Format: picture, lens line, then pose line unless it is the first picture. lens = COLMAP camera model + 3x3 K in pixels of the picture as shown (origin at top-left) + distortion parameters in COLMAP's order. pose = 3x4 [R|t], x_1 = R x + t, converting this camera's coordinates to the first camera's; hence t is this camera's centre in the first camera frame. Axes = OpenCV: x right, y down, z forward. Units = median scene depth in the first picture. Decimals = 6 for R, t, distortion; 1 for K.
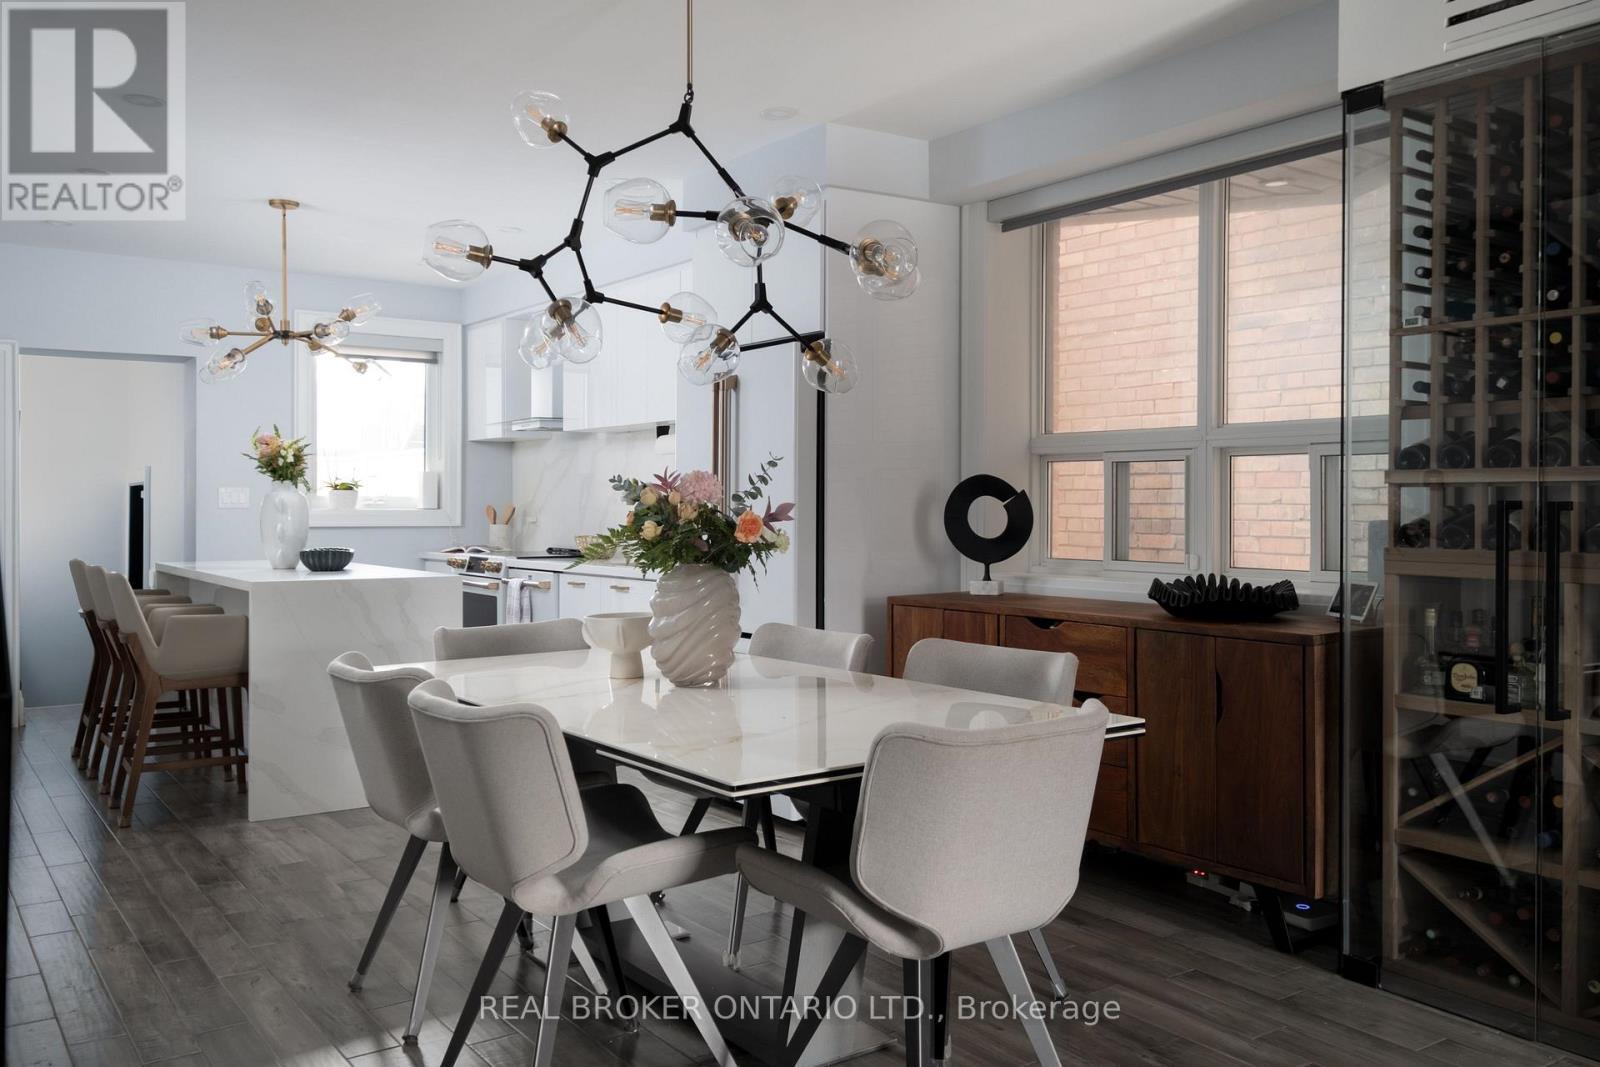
lens RADIAL K [[1333.6, 0, 805.4], [0, 1333.6, 511.6], [0, 0, 1]] dist [0.017624, -0.019125]
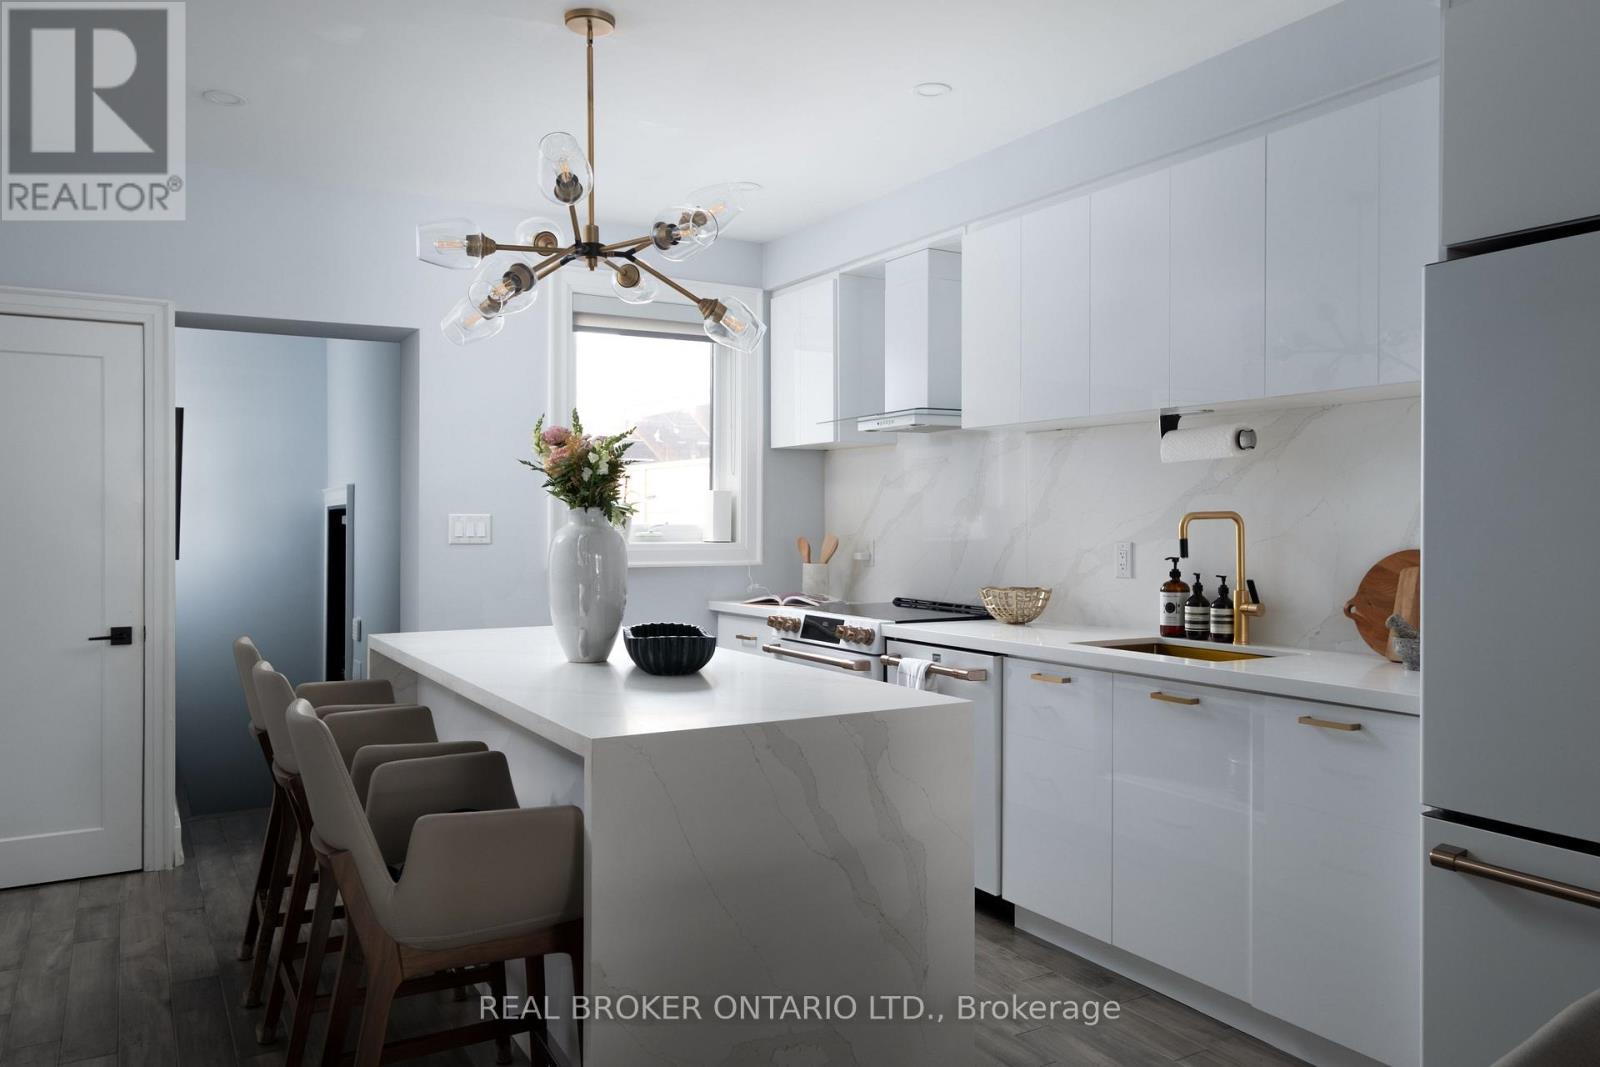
lens RADIAL K [[1162.7, 0, 804.2], [0, 1162.7, 528.4], [0, 0, 1]] dist [0.003647, 0.003878]
pose [[0.996814, -0.000001, -0.079755, -0.387113], [0.000319, 0.999992, 0.003981, -0.024423], [0.079755, -0.003994, 0.996807, 0.766450]]
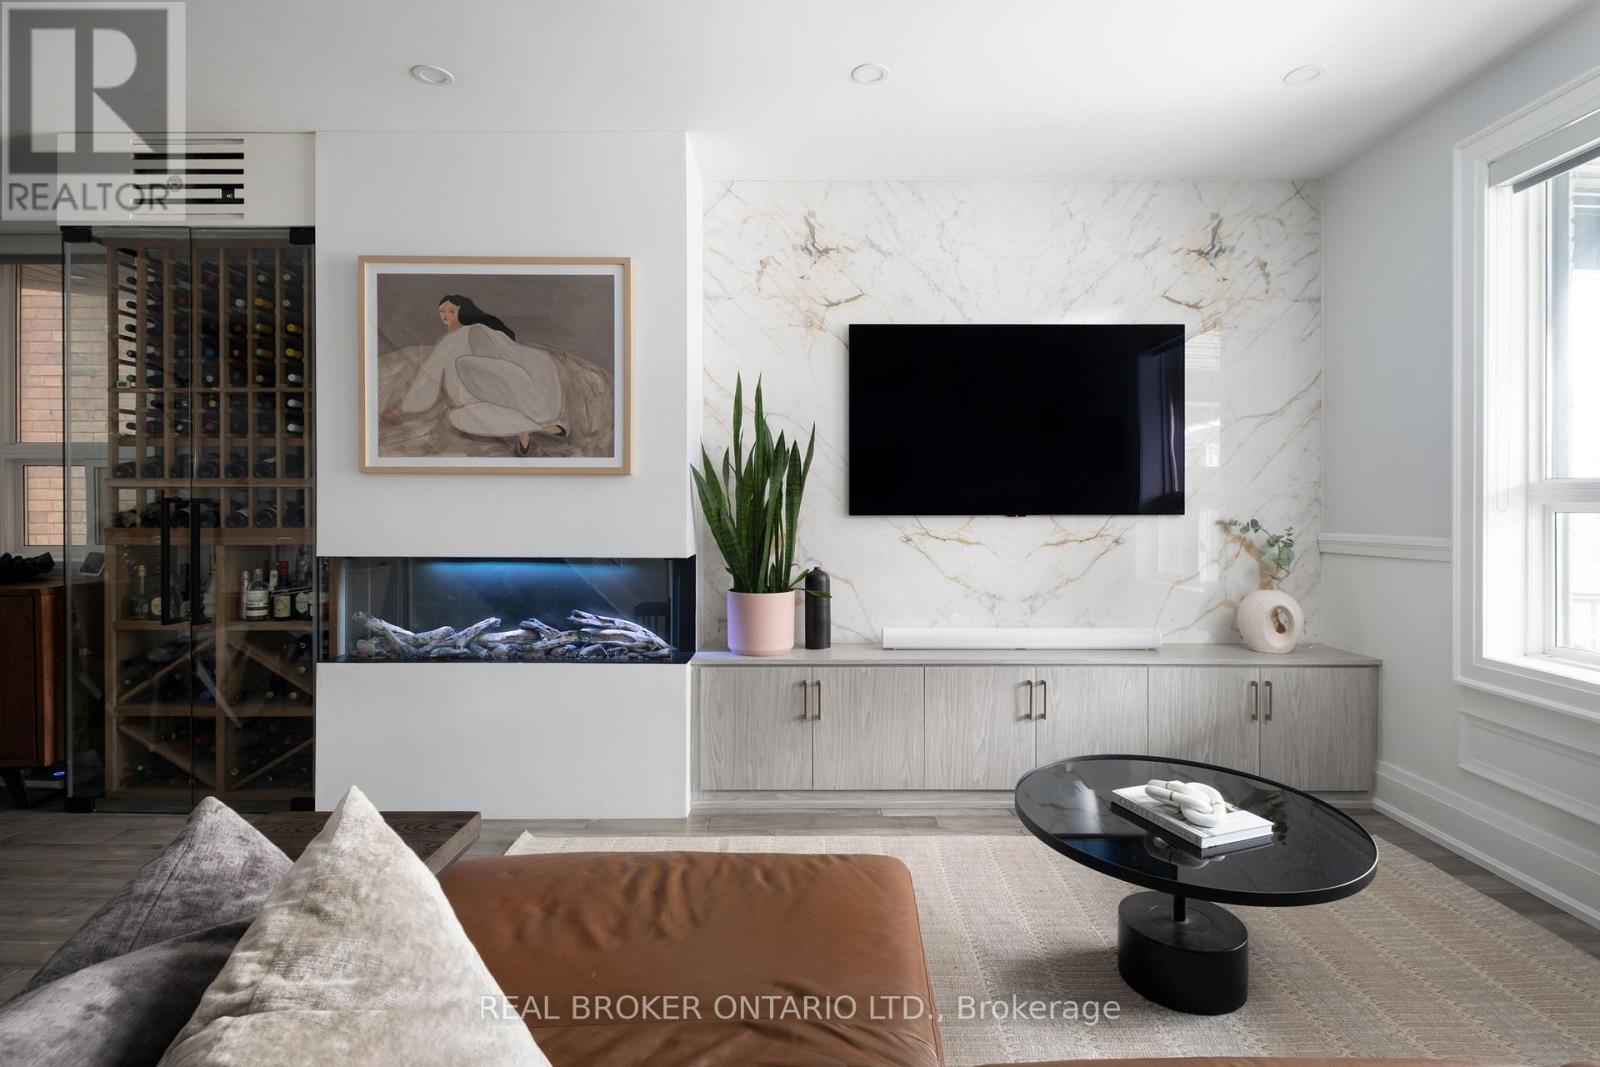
lens RADIAL K [[802.8, 0, 818.9], [0, 802.8, 508.3], [0, 0, 1]] dist [0.004012, -0.000600]
pose [[0.578884, -0.007982, 0.815371, 0.126643], [0.004436, 0.999968, 0.006639, 0.001454], [-0.815398, -0.000226, 0.578901, -0.181407]]
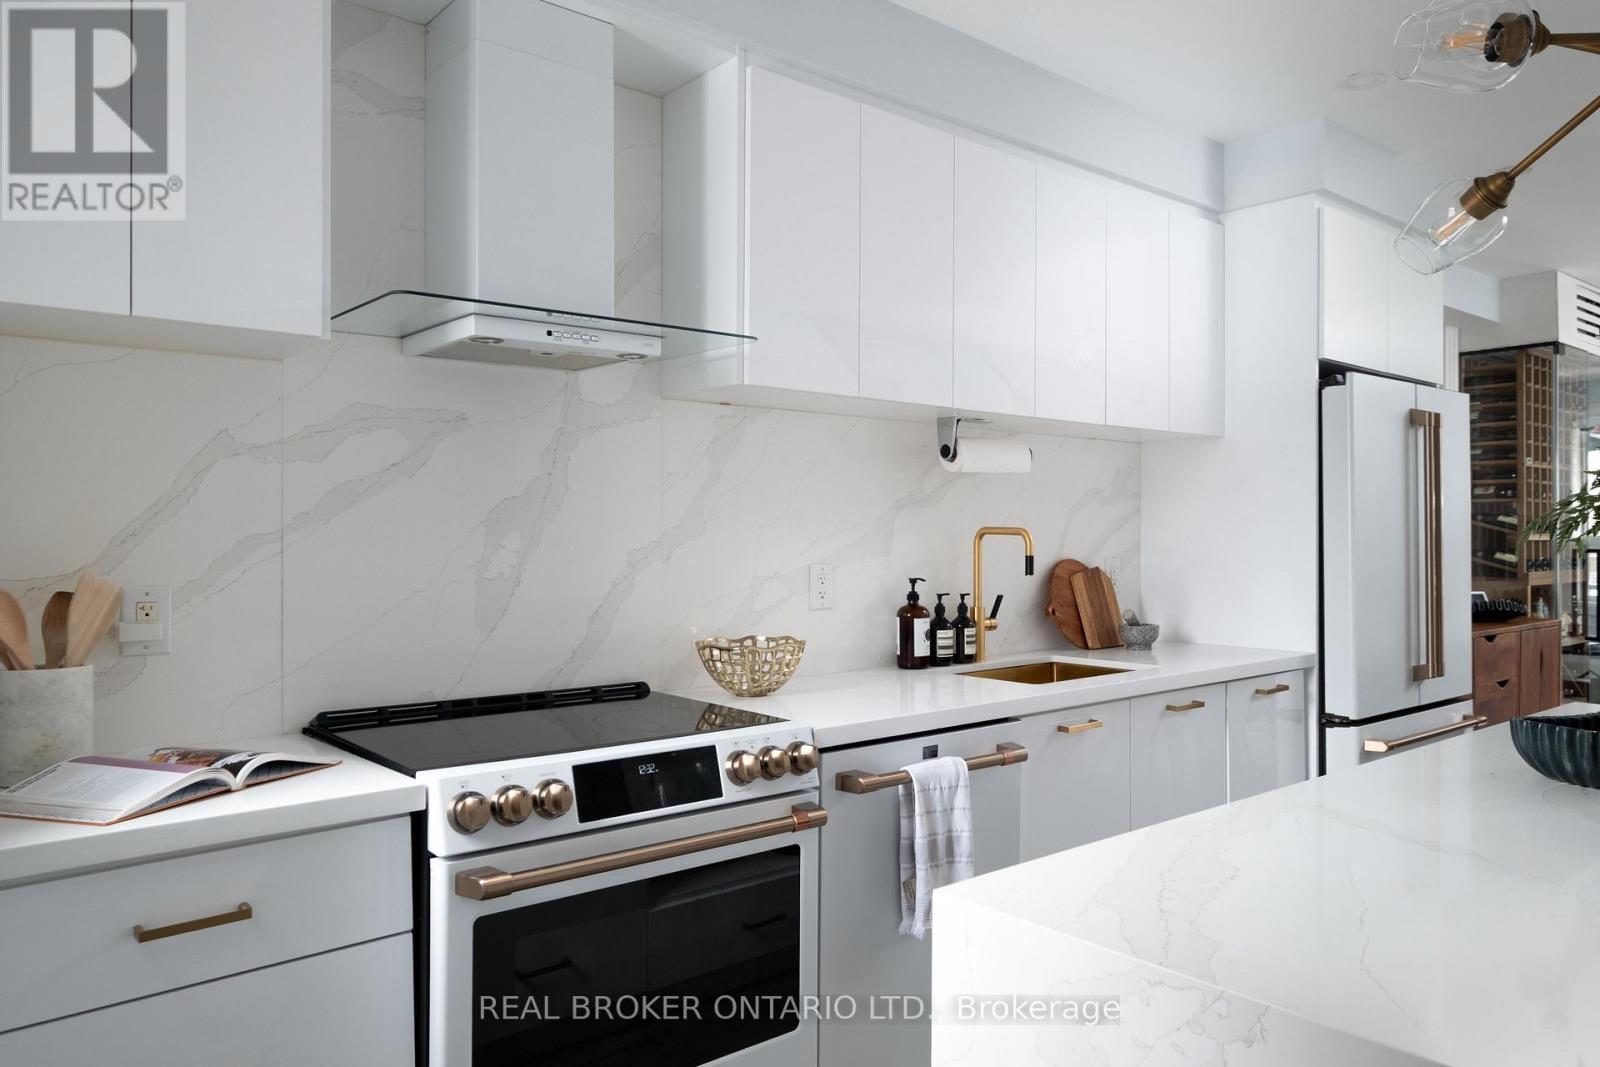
lens RADIAL K [[1162.7, 0, 816.5], [0, 1162.7, 525.3], [0, 0, 1]] dist [0.003647, 0.003878]
pose [[-0.098960, 0.000676, 0.995091, -0.958134], [0.000323, 1.000000, -0.000647, -0.033840], [-0.995091, 0.000257, -0.098960, 1.841198]]
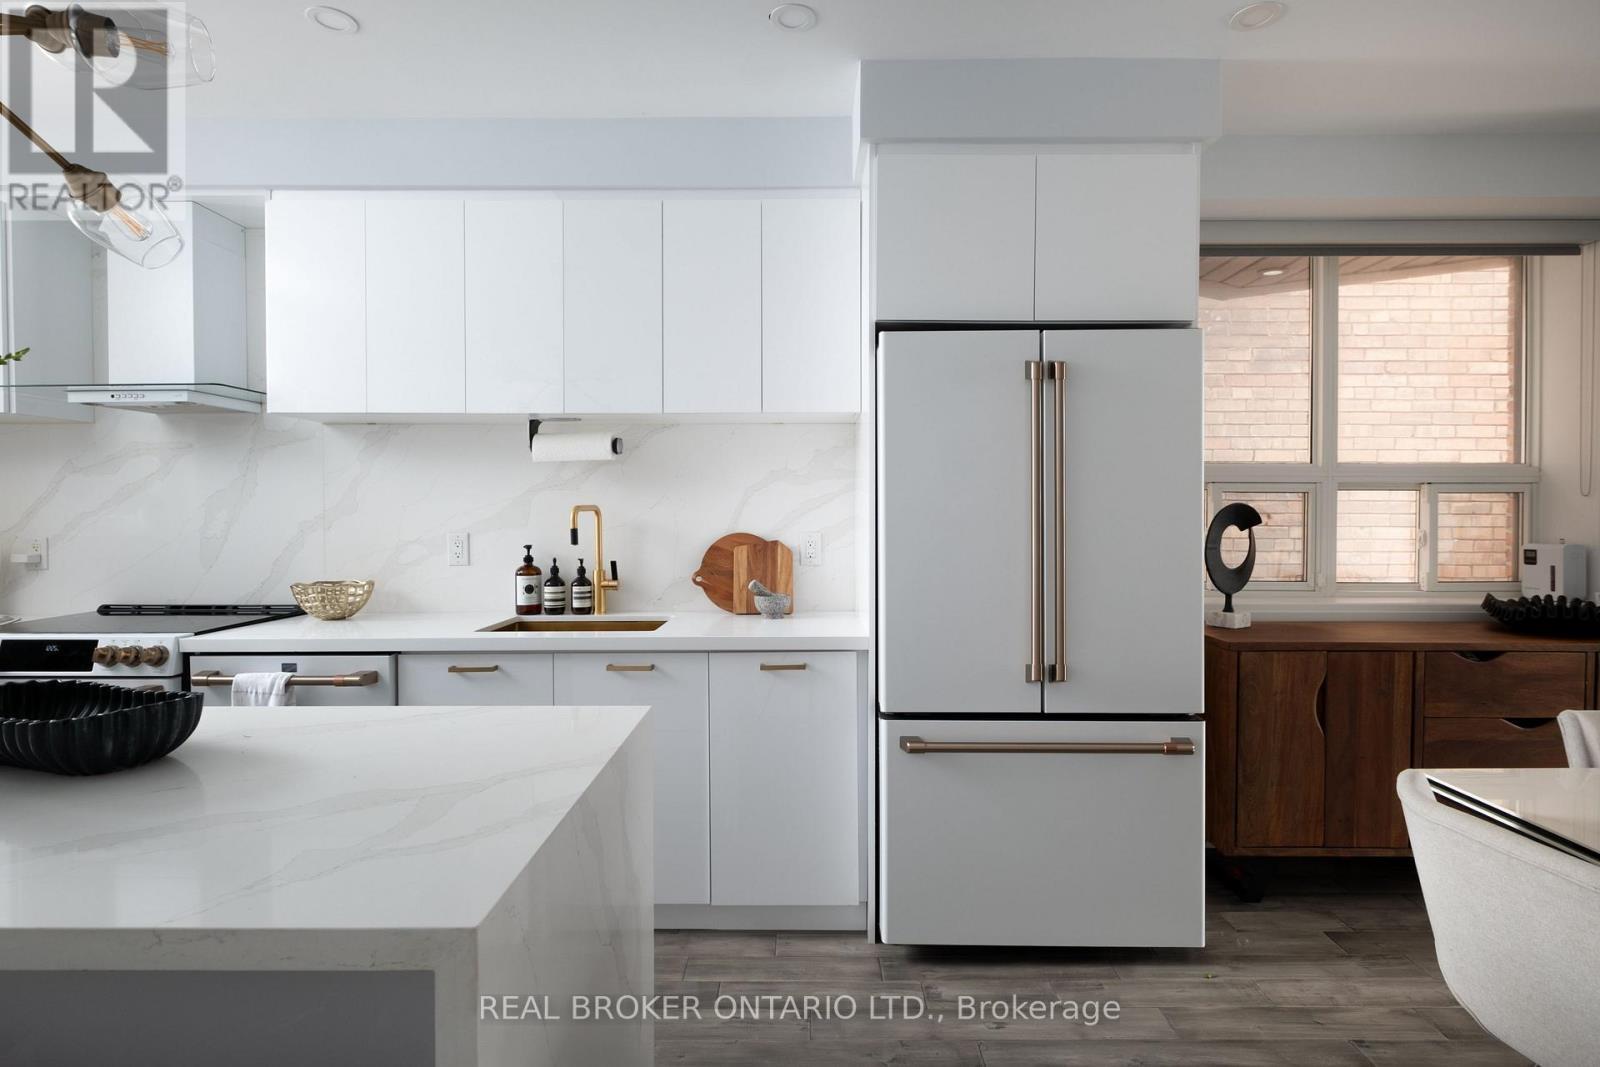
lens RADIAL K [[802.8, 0, 795.7], [0, 802.8, 526.2], [0, 0, 1]] dist [0.004012, -0.000600]
pose [[0.582664, -0.015166, 0.812572, -0.614391], [0.005281, 0.999875, 0.014876, -0.024327], [-0.812696, -0.004377, 0.582671, 1.083384]]
